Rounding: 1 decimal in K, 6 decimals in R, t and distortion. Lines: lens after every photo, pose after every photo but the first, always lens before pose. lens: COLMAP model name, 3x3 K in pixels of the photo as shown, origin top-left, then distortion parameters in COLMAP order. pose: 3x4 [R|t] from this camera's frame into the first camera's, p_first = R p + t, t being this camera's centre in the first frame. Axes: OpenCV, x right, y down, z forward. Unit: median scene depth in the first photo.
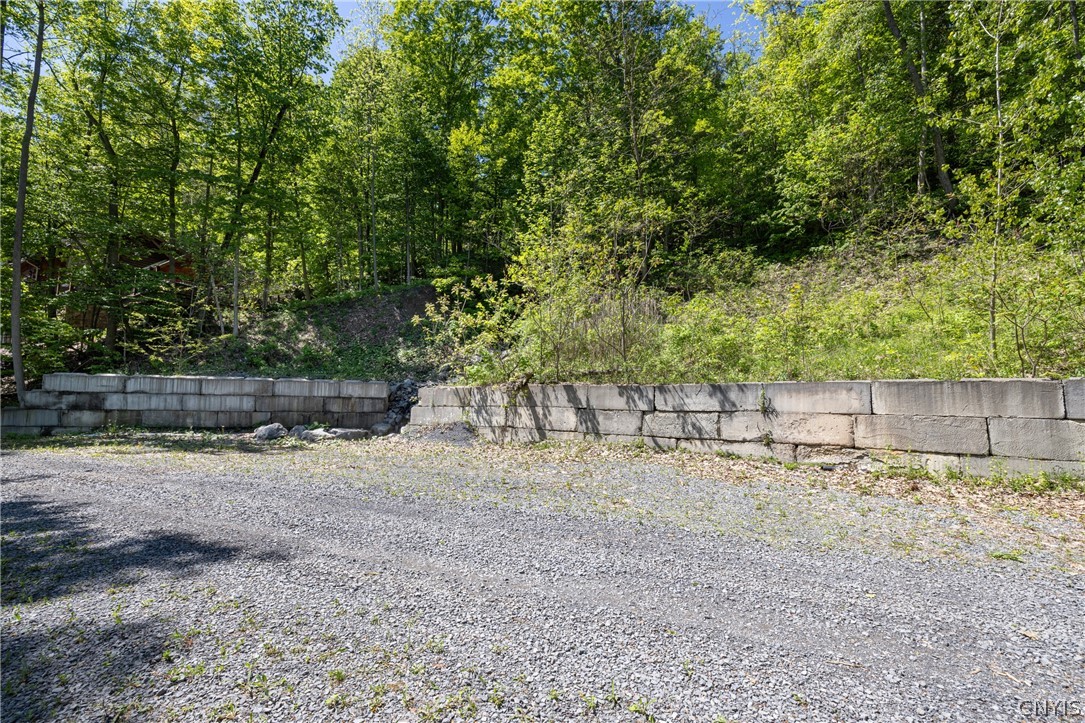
lens RADIAL K [[457.8, 0, 542.3], [0, 457.8, 360.6], [0, 0, 1]] dist [0.001256, 0.000005]
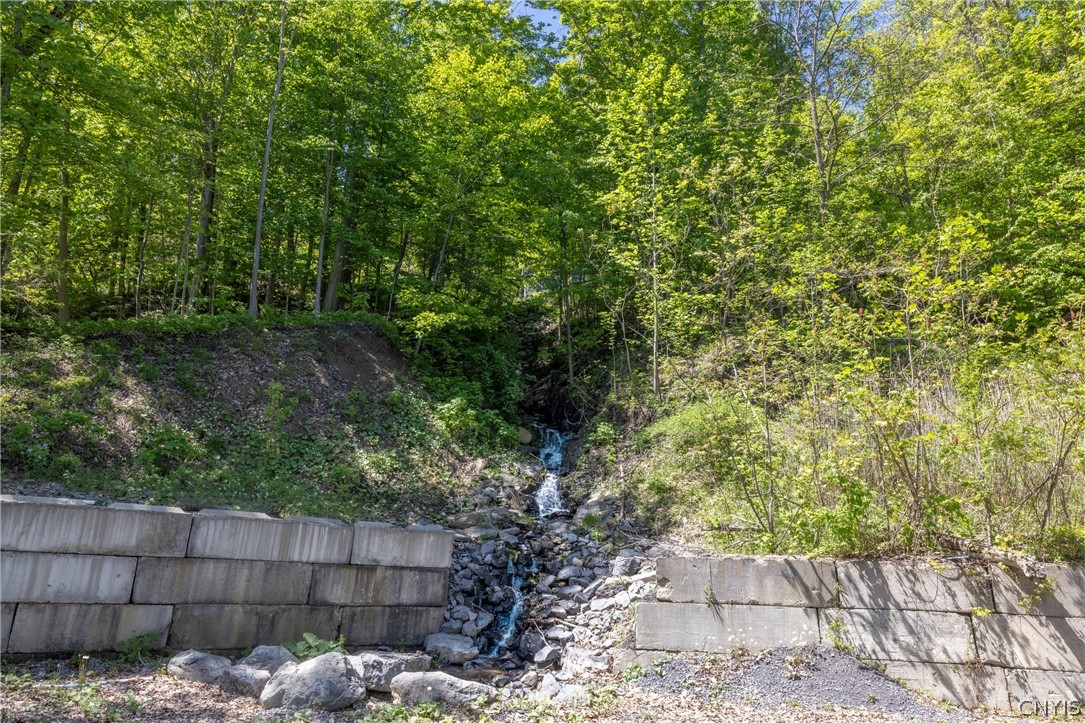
lens RADIAL K [[719.1, 0, 543.2], [0, 719.1, 360.4], [0, 0, 1]] dist [0.000681, 0.000832]
pose [[0.939142, 0.118396, 0.322481, -0.634406], [-0.060782, 0.981190, -0.183224, 0.012248], [-0.338108, 0.152472, 0.928674, 0.421702]]
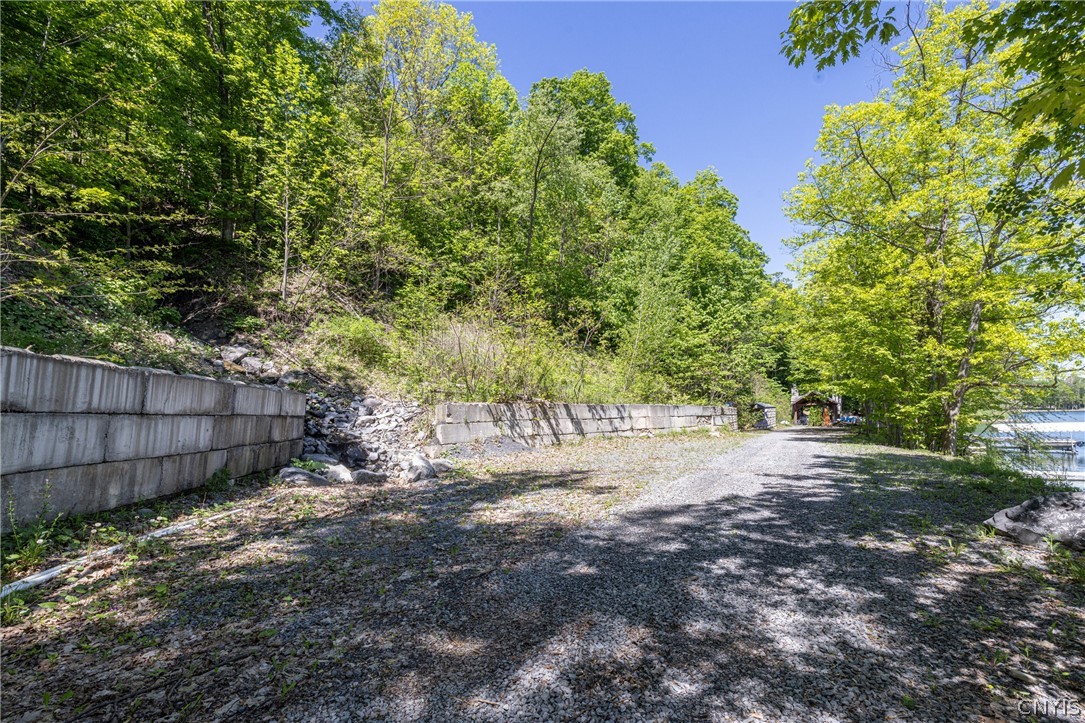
lens RADIAL K [[457.8, 0, 545.0], [0, 457.8, 361.8], [0, 0, 1]] dist [0.001256, 0.000005]
pose [[0.096459, 0.102972, 0.989996, -1.235591], [-0.072338, 0.992729, -0.096208, 0.052308], [-0.992705, -0.062334, 0.103206, 0.756194]]
